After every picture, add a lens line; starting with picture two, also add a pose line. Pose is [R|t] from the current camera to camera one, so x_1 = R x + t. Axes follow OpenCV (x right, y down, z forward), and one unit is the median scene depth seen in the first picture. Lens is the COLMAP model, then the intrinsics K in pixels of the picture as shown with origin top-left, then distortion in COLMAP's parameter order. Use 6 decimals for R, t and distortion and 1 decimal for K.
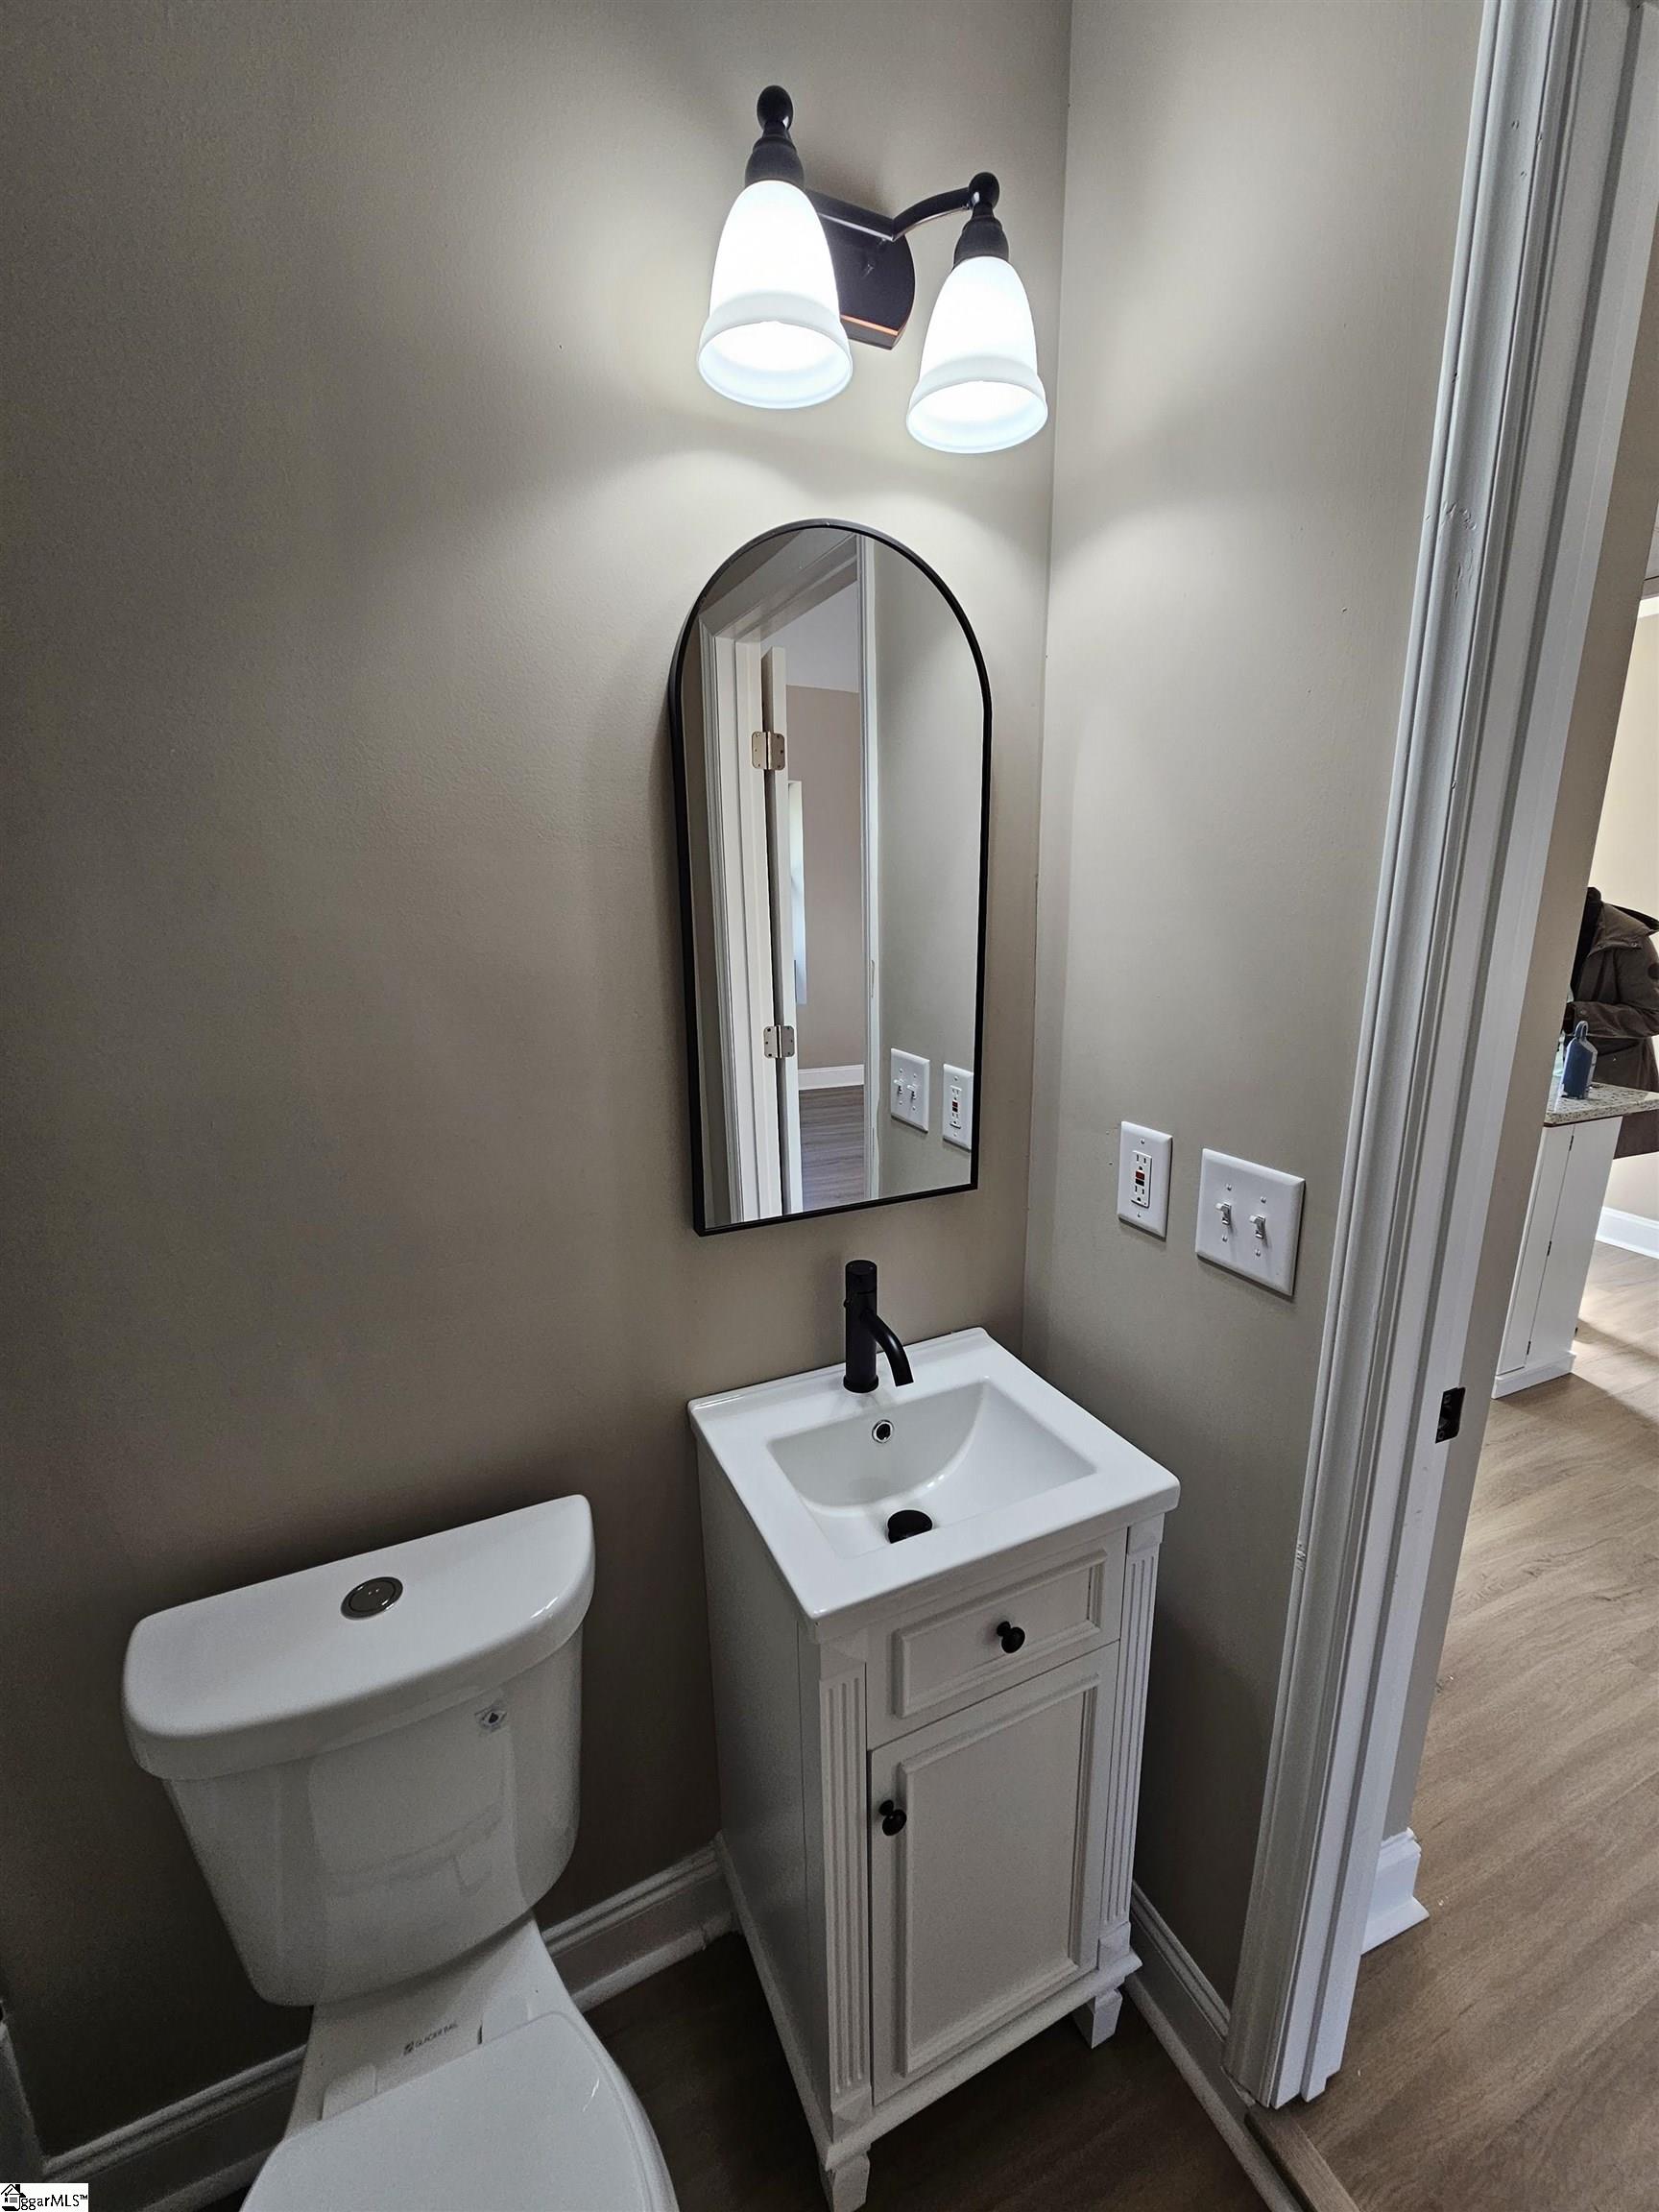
lens RADIAL K [[904.3, 0, 831.5], [0, 904.3, 1105.6], [0, 0, 1]] dist [0.001141, -0.000963]
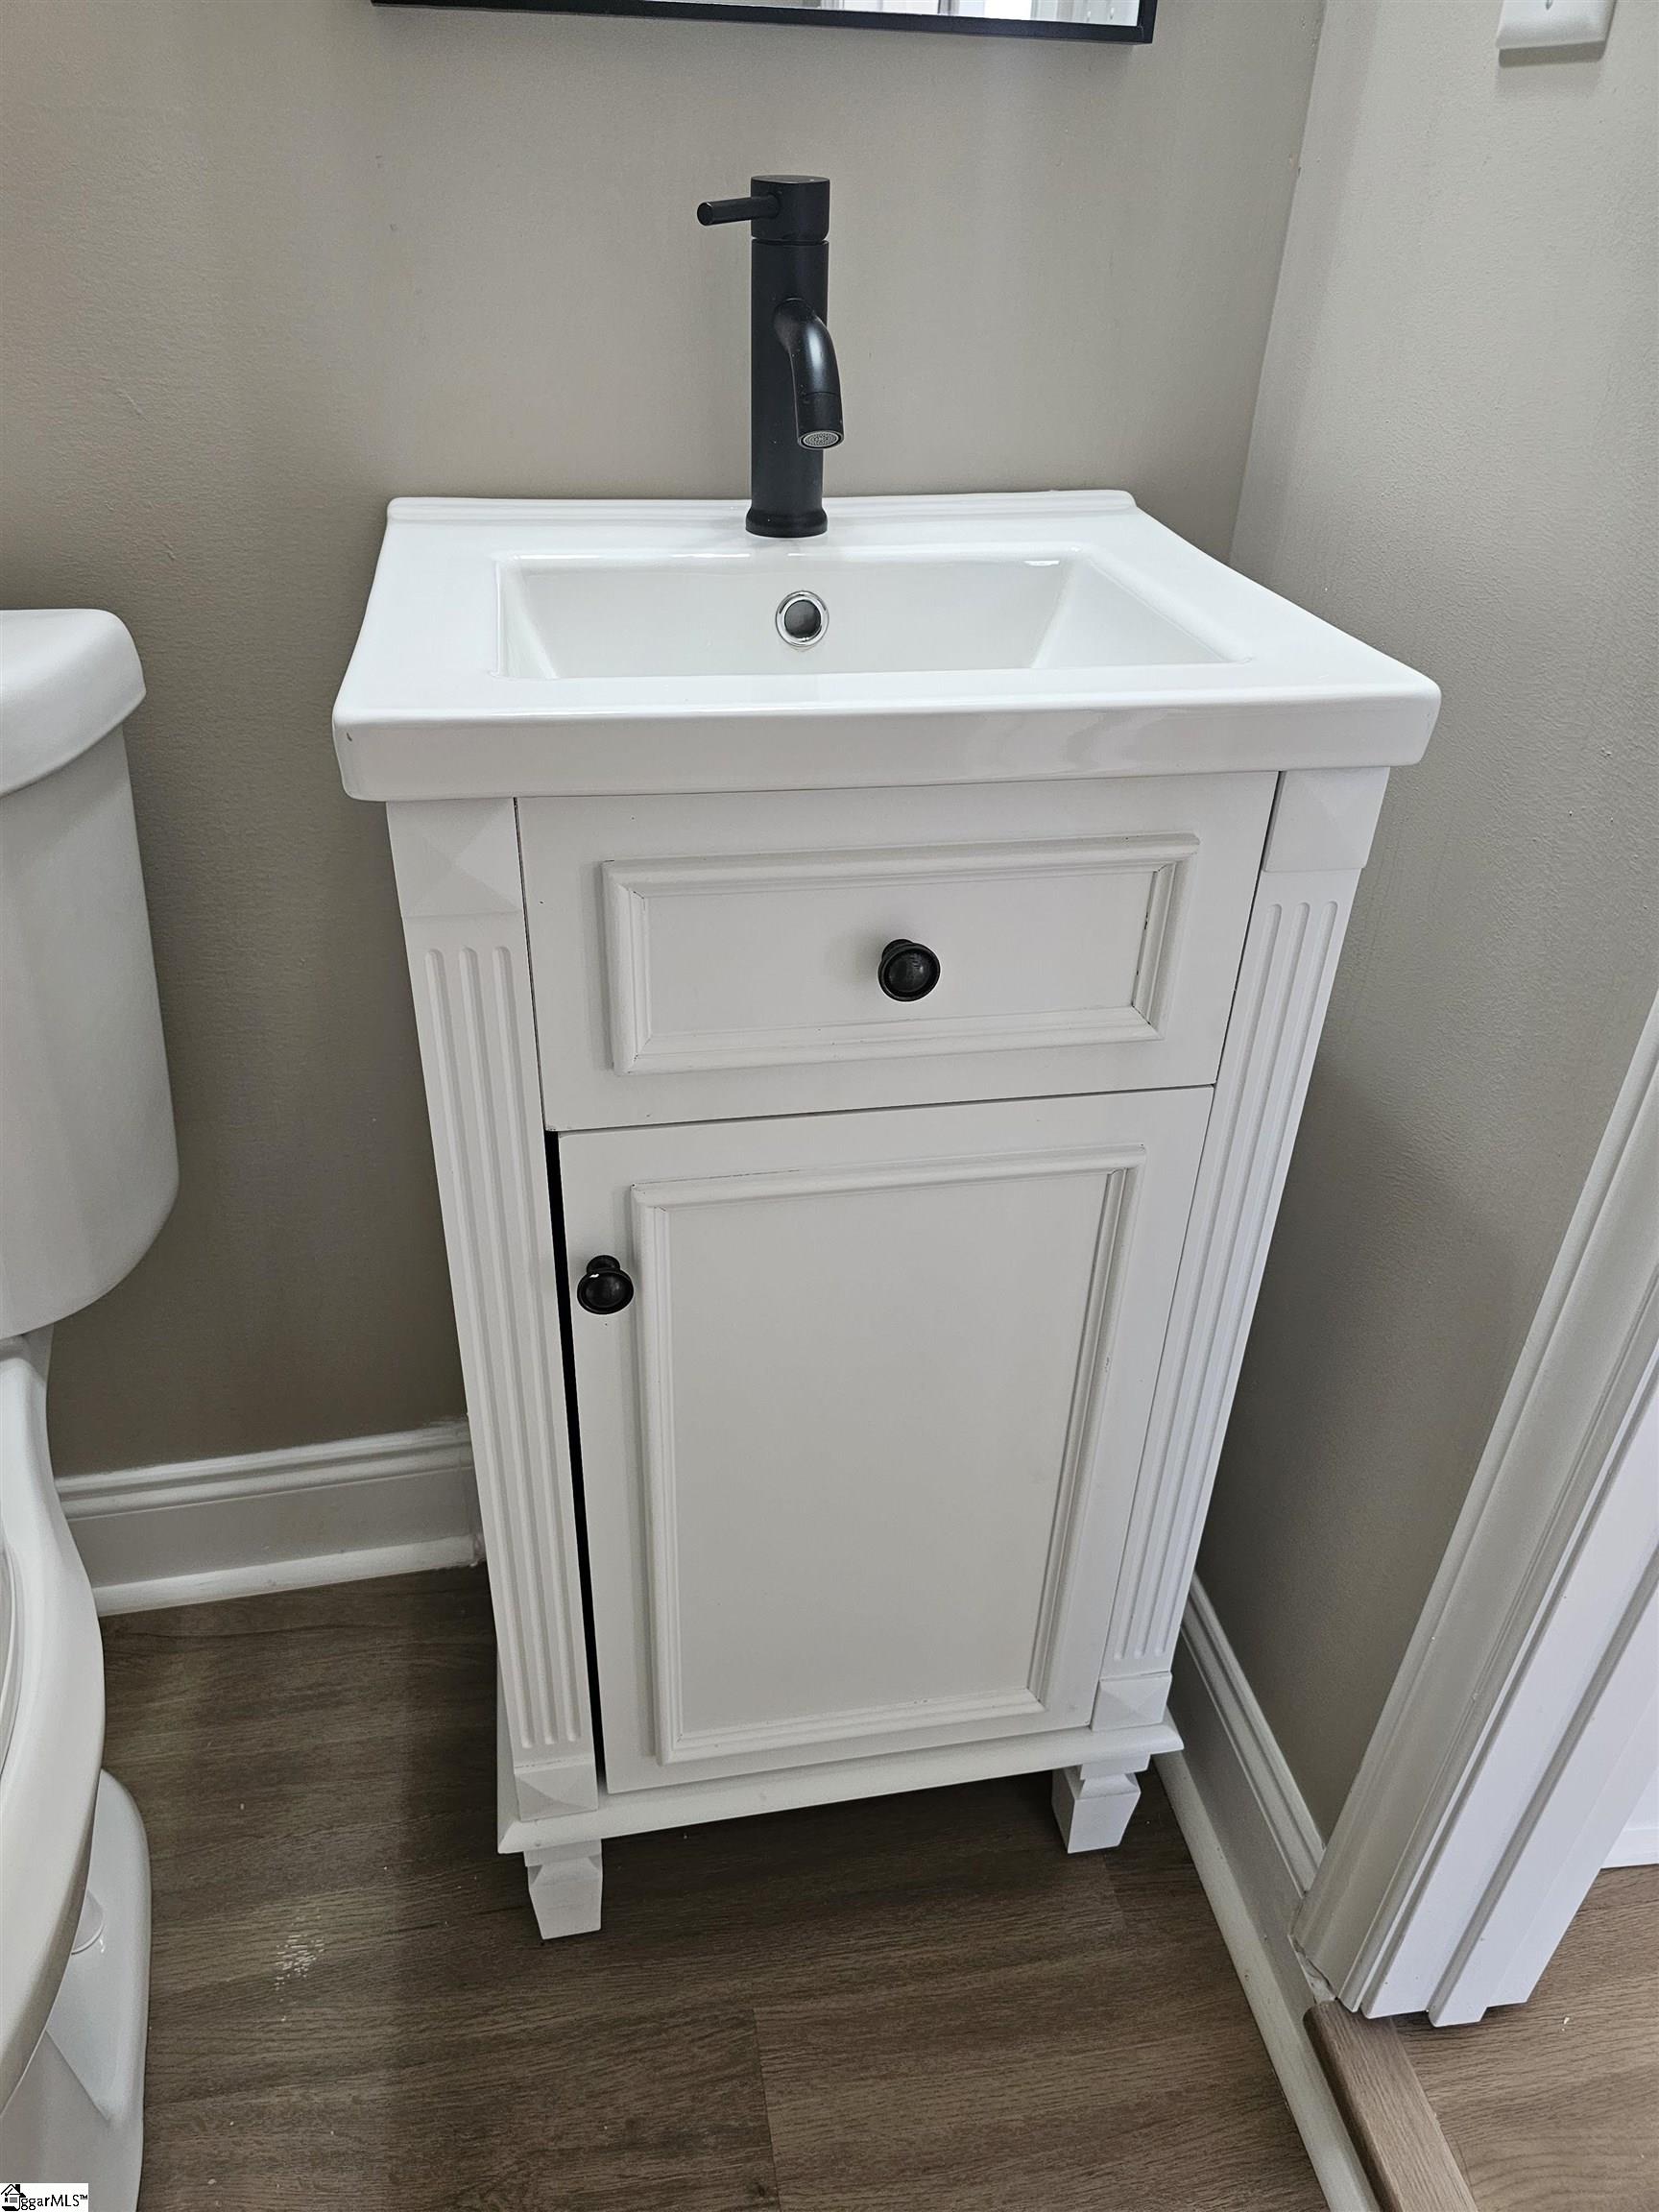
lens RADIAL K [[1477.6, 0, 826.8], [0, 1477.6, 1102.0], [0, 0, 1]] dist [0.073570, -0.072723]
pose [[0.966393, 0.171898, -0.191144, 0.275533], [-0.101373, 0.938122, 0.331136, 0.382296], [0.236238, -0.300630, 0.924020, 0.304337]]
